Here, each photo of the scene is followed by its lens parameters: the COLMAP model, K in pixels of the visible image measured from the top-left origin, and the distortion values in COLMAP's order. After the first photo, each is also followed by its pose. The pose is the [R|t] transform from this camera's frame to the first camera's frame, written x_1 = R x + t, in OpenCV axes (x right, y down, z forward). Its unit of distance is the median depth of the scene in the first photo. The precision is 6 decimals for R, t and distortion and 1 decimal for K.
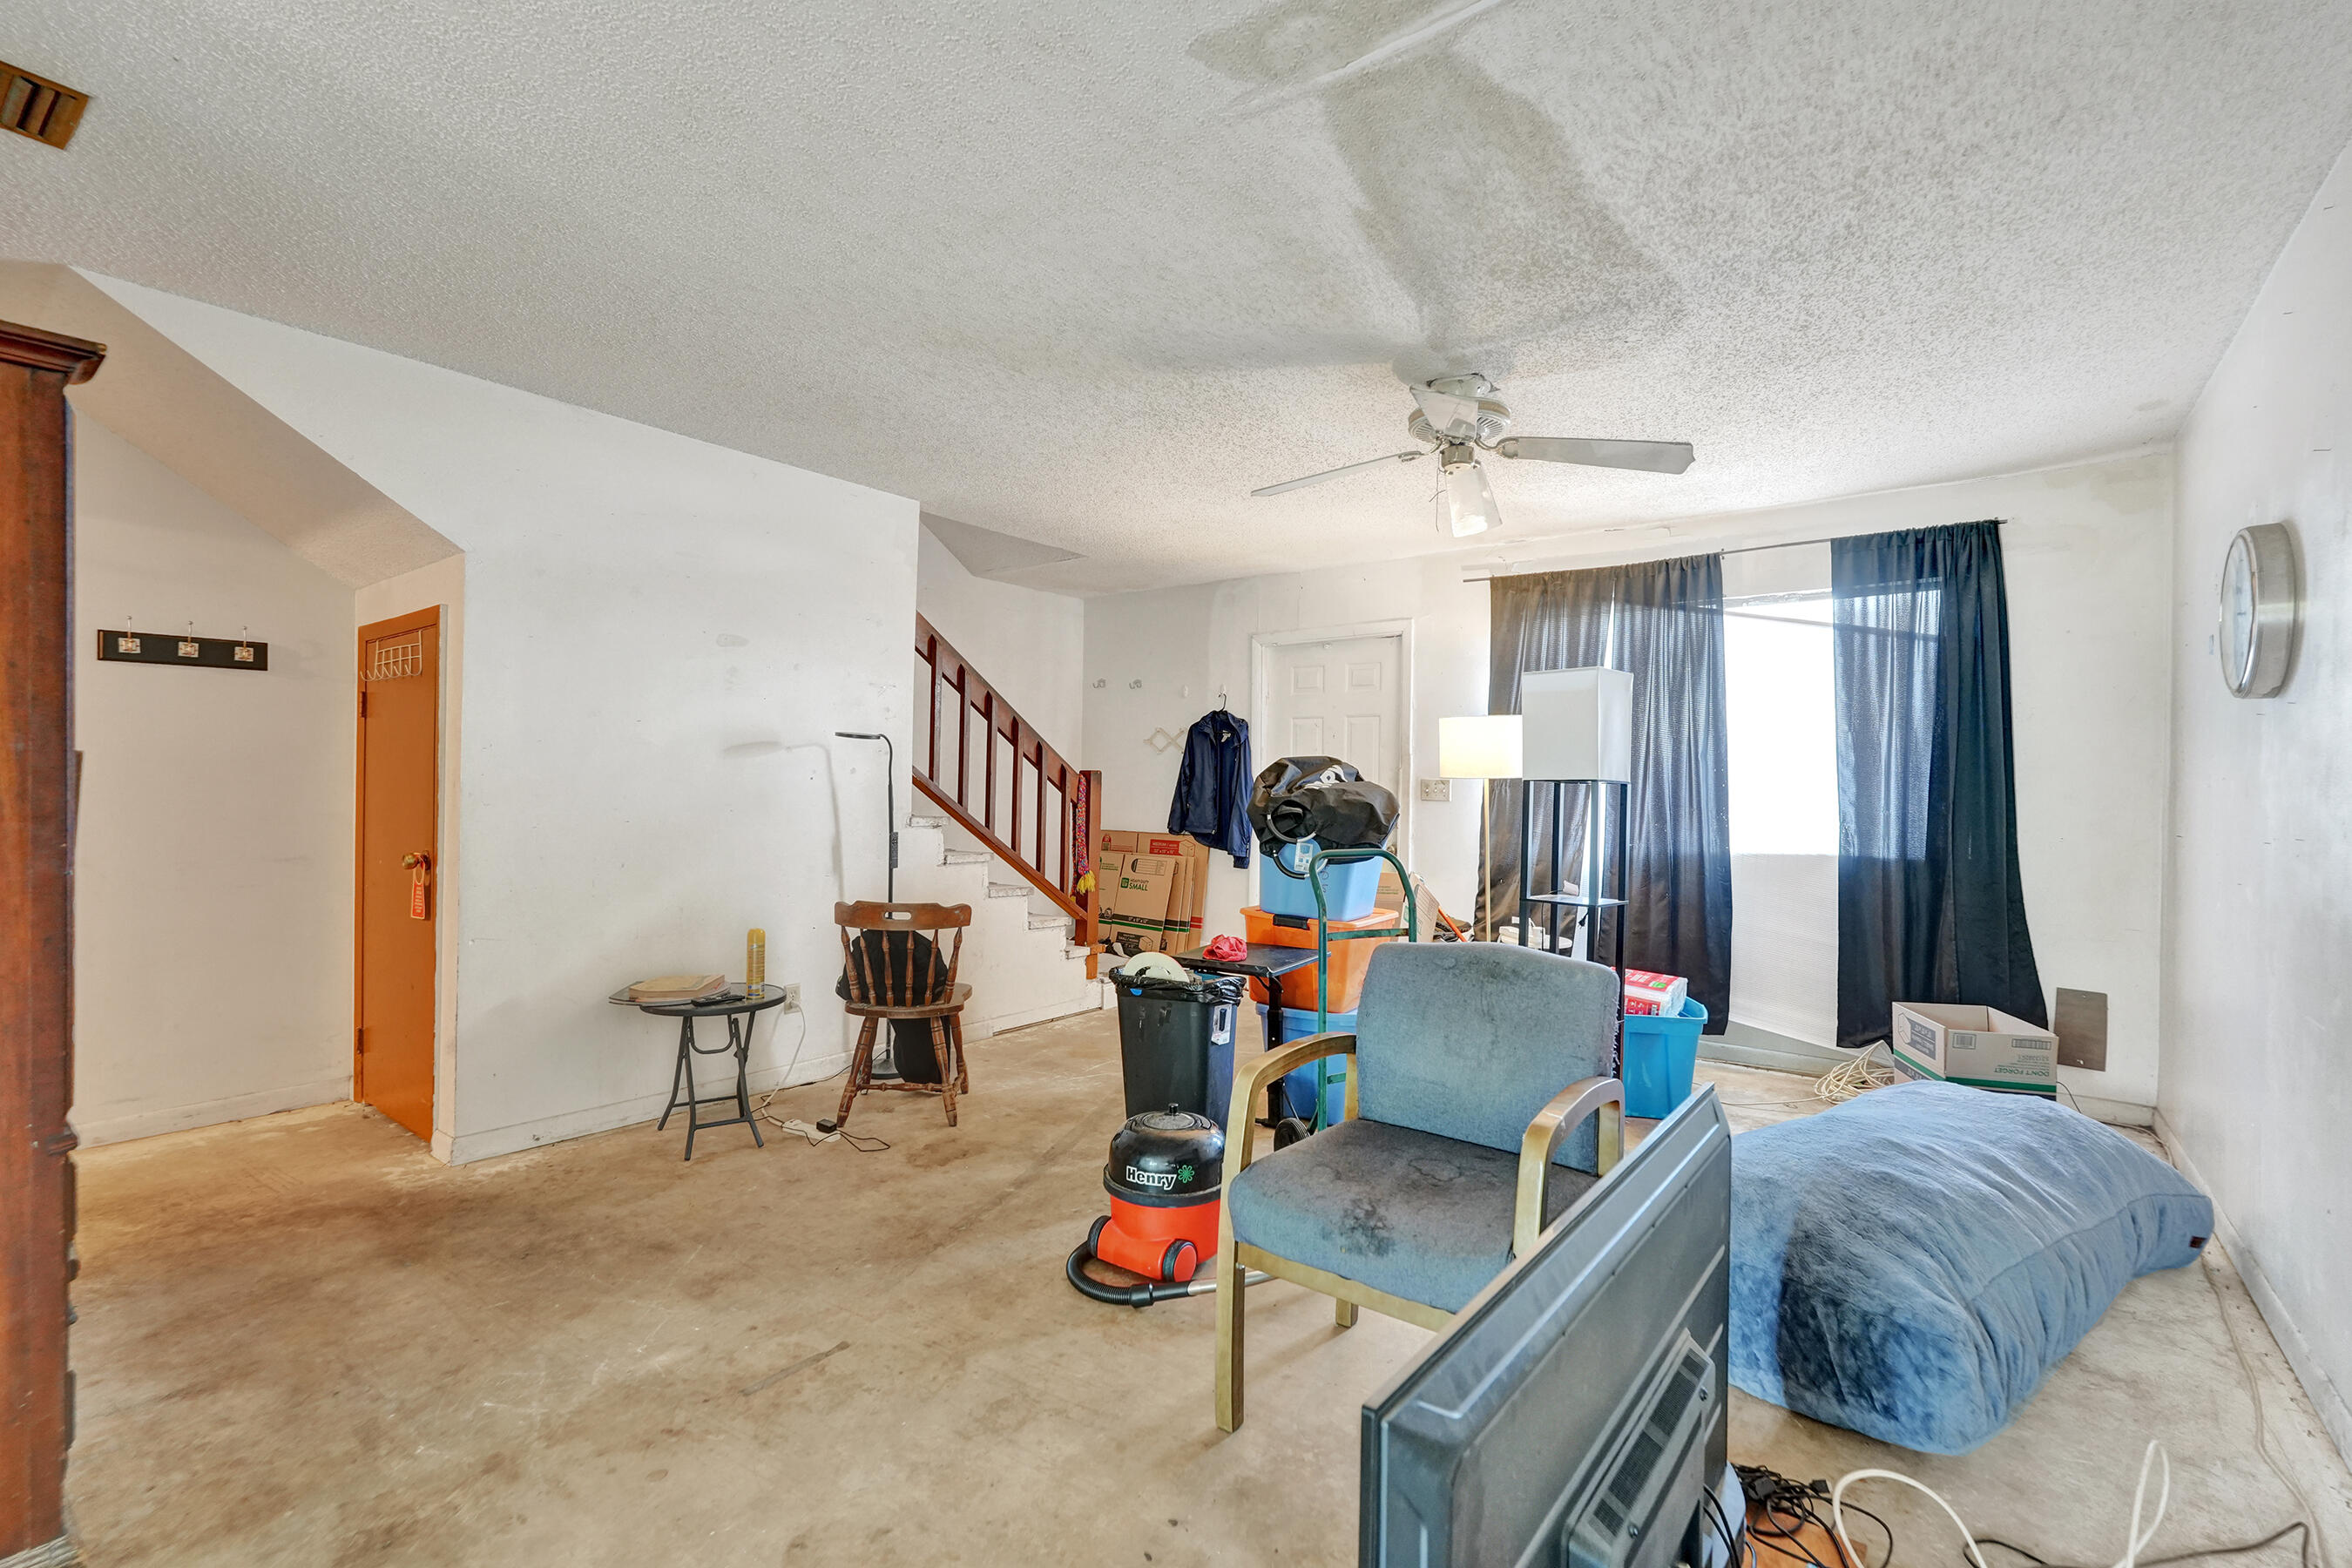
lens RADIAL K [[1041.0, 0, 1176.0], [0, 1041.0, 784.0], [0, 0, 1]] dist [-0.002316, 0.000005]
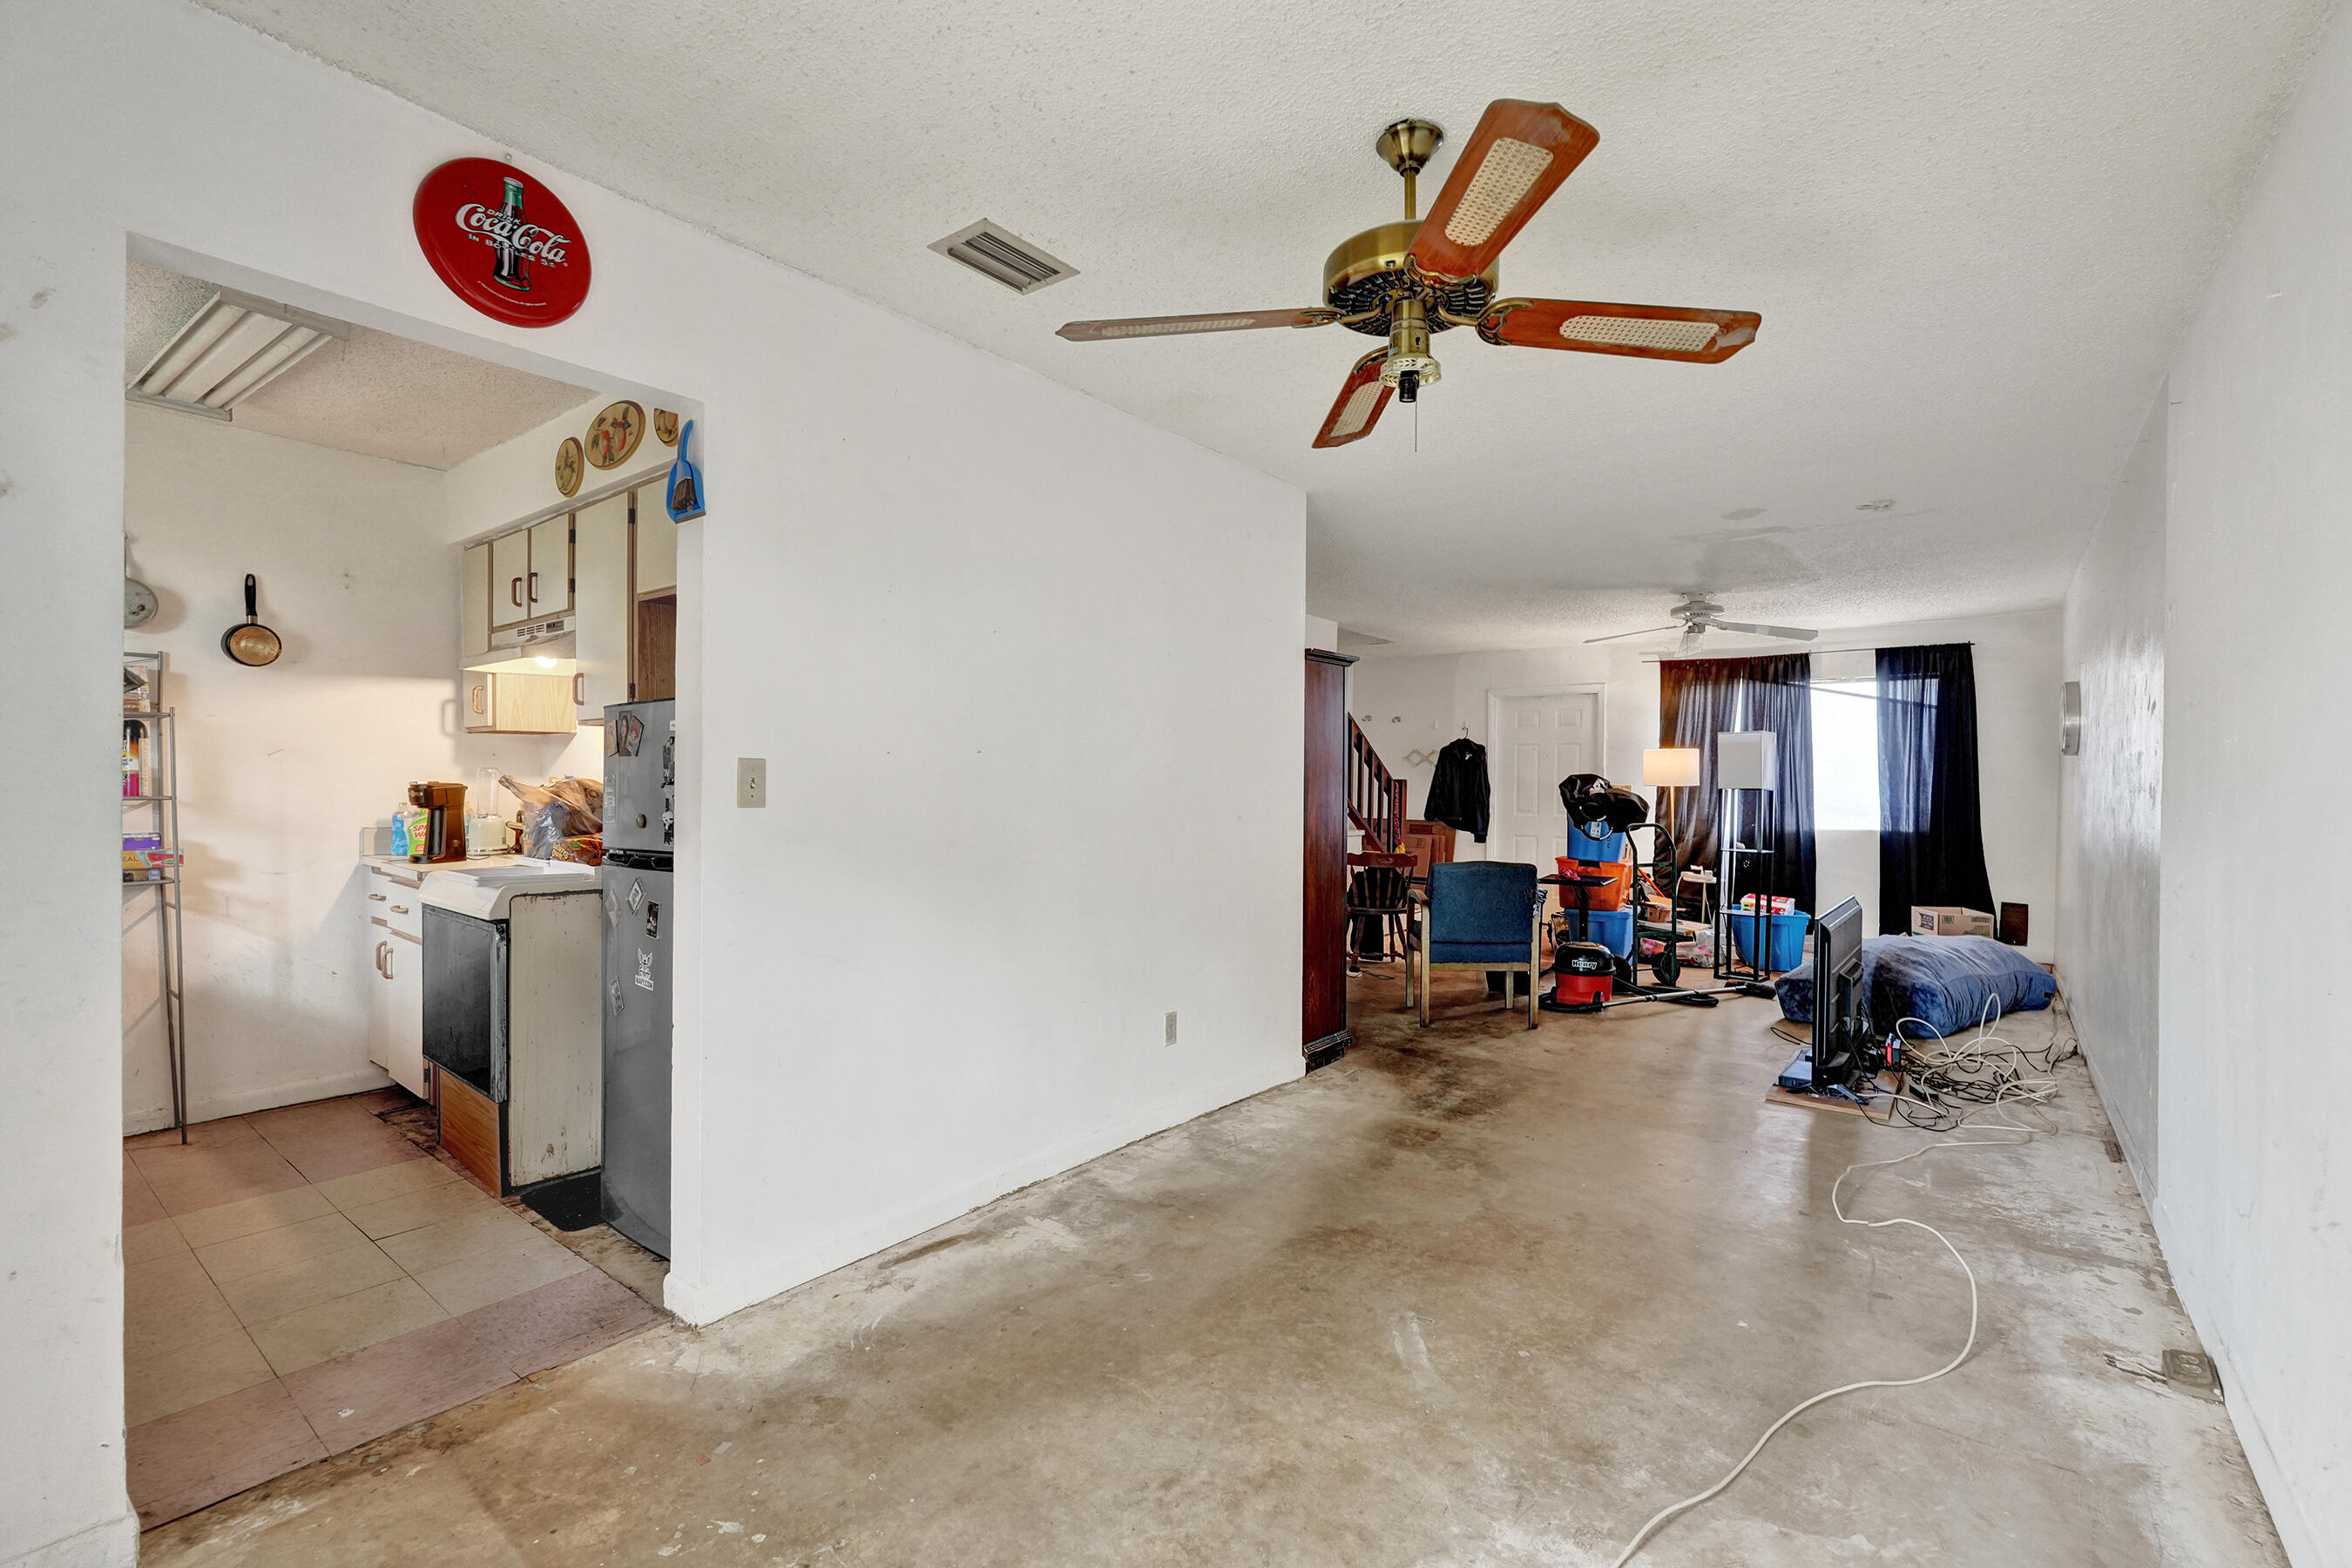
lens RADIAL K [[1041.0, 0, 1176.0], [0, 1041.0, 784.0], [0, 0, 1]] dist [-0.002316, 0.000005]
pose [[0.999978, -0.001530, -0.006507, -0.538055], [0.001572, 0.999978, 0.006431, -0.022120], [0.006497, -0.006442, 0.999958, -0.760206]]
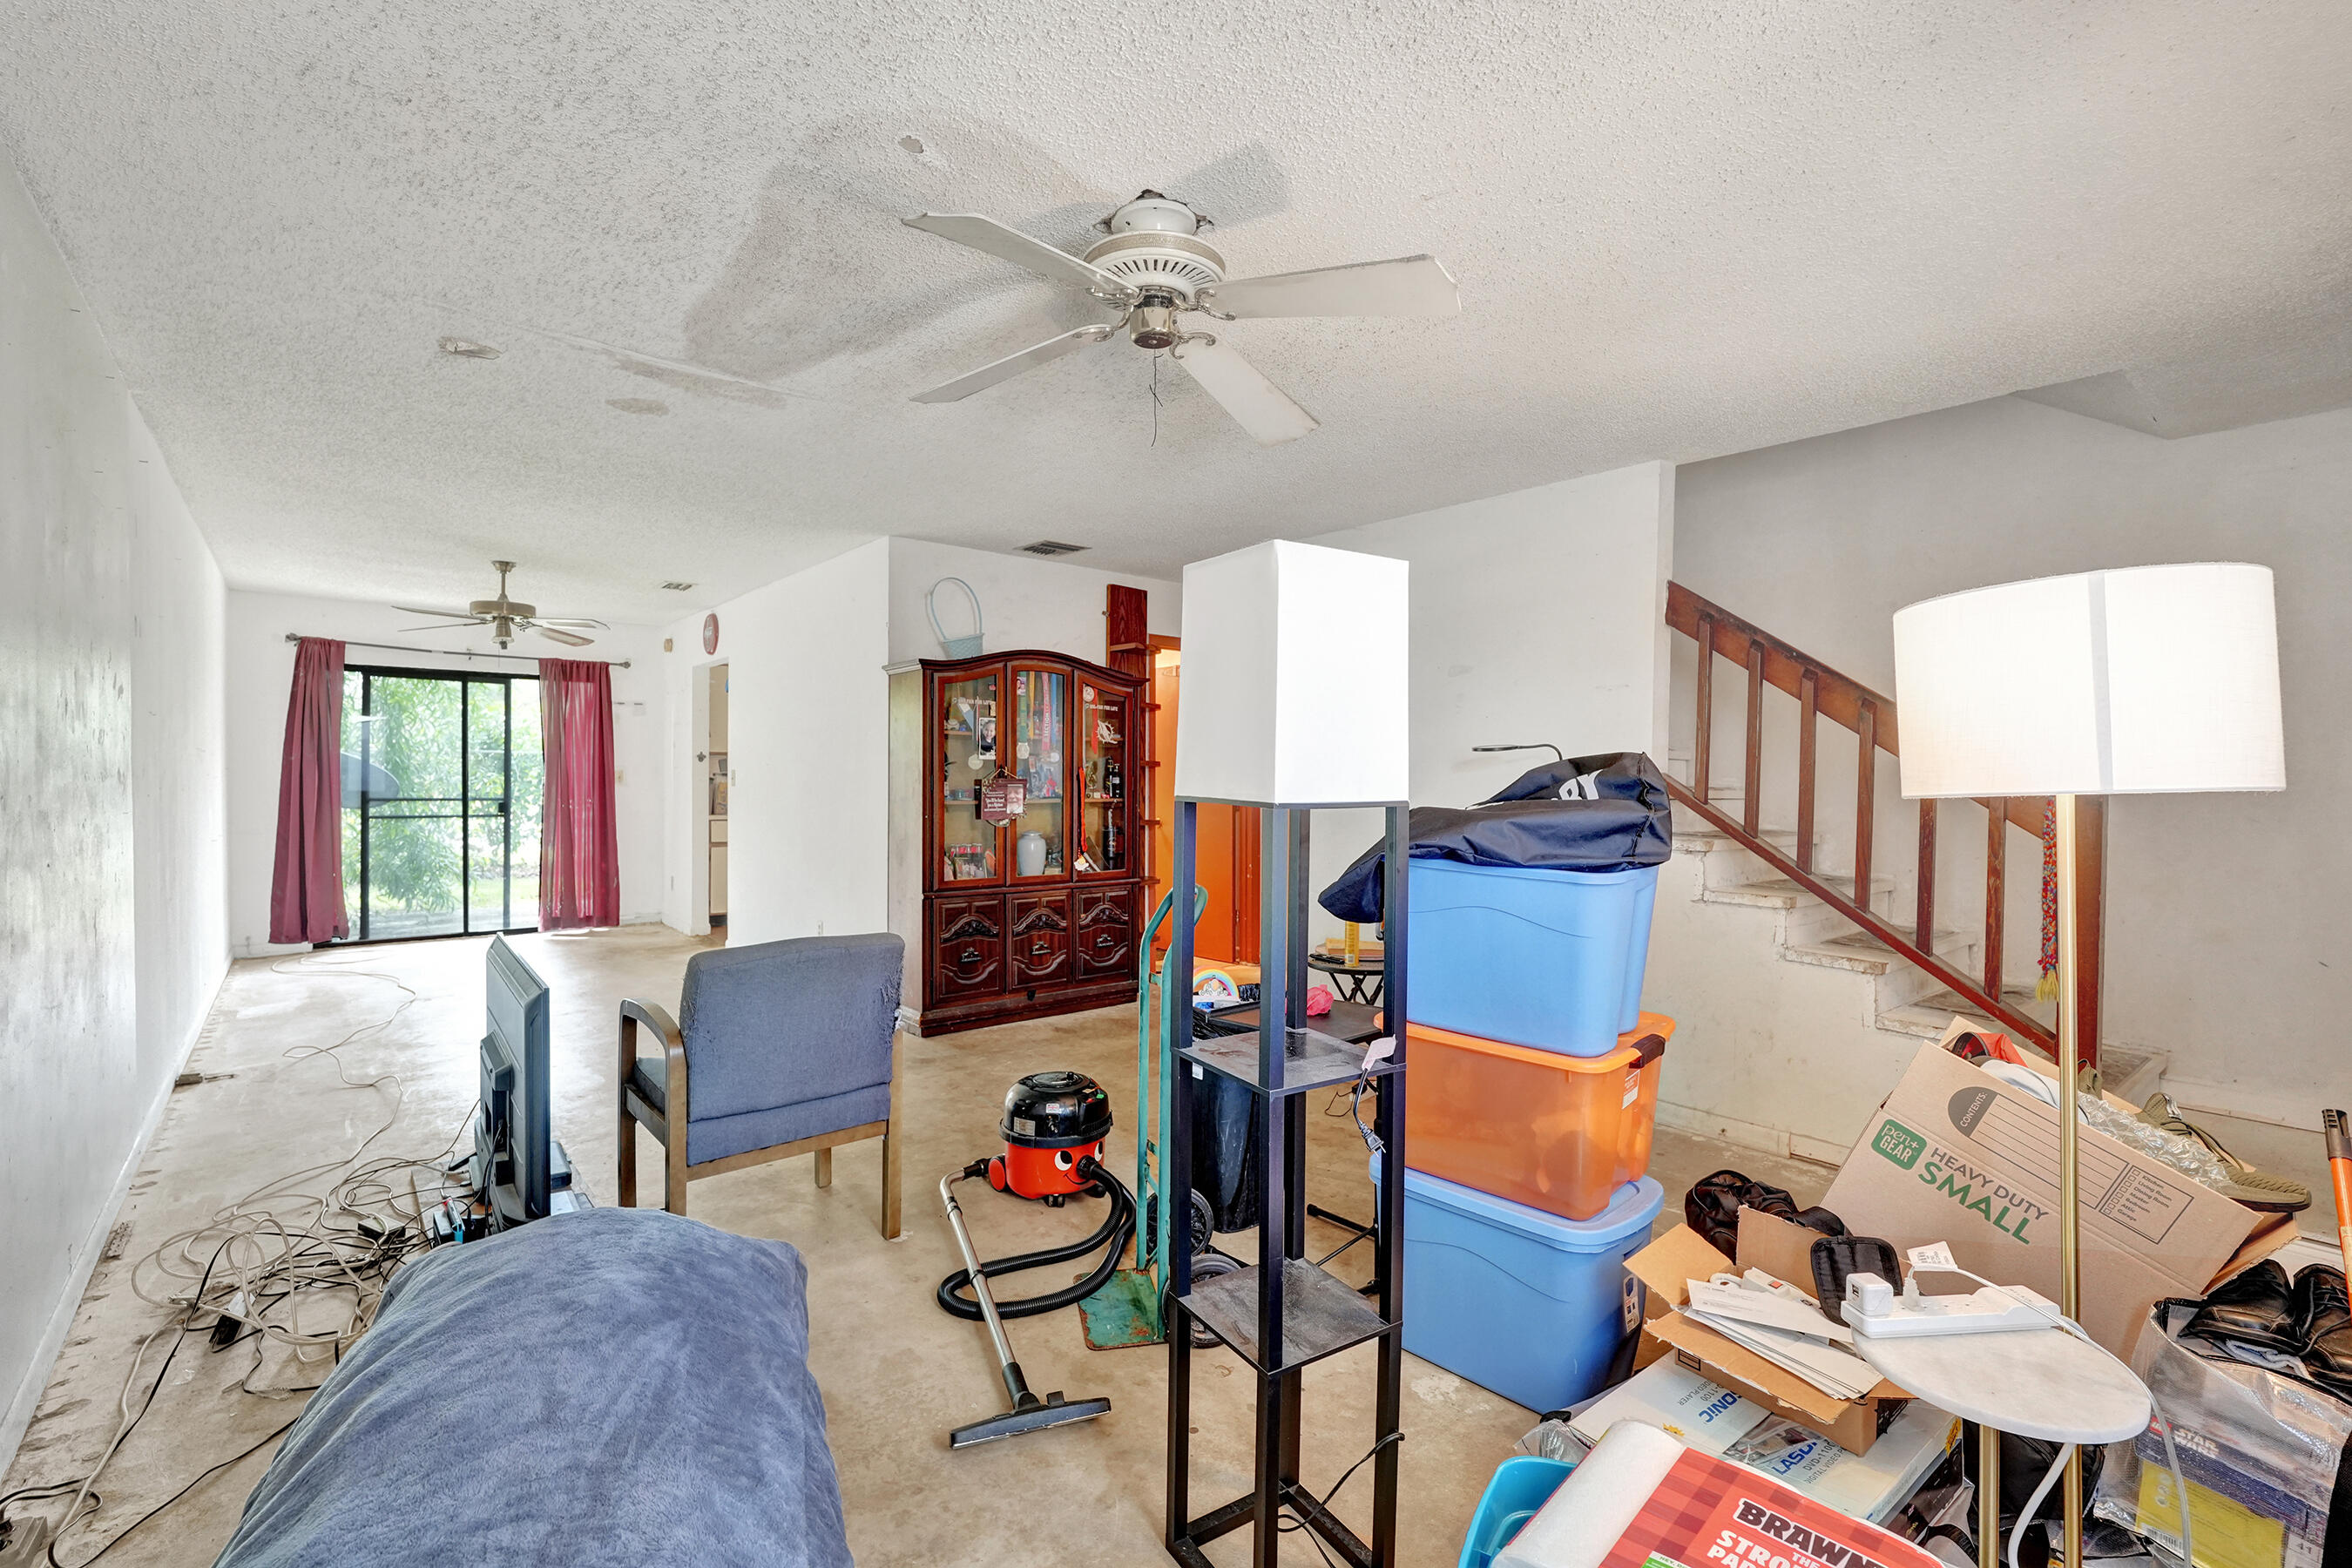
lens RADIAL K [[1041.0, 0, 1176.0], [0, 1041.0, 784.0], [0, 0, 1]] dist [-0.002316, 0.000005]
pose [[-0.219025, -0.007932, -0.975687, 0.696704], [-0.006567, 0.999956, -0.006655, -0.000826], [0.975697, 0.004950, -0.219067, 0.862168]]
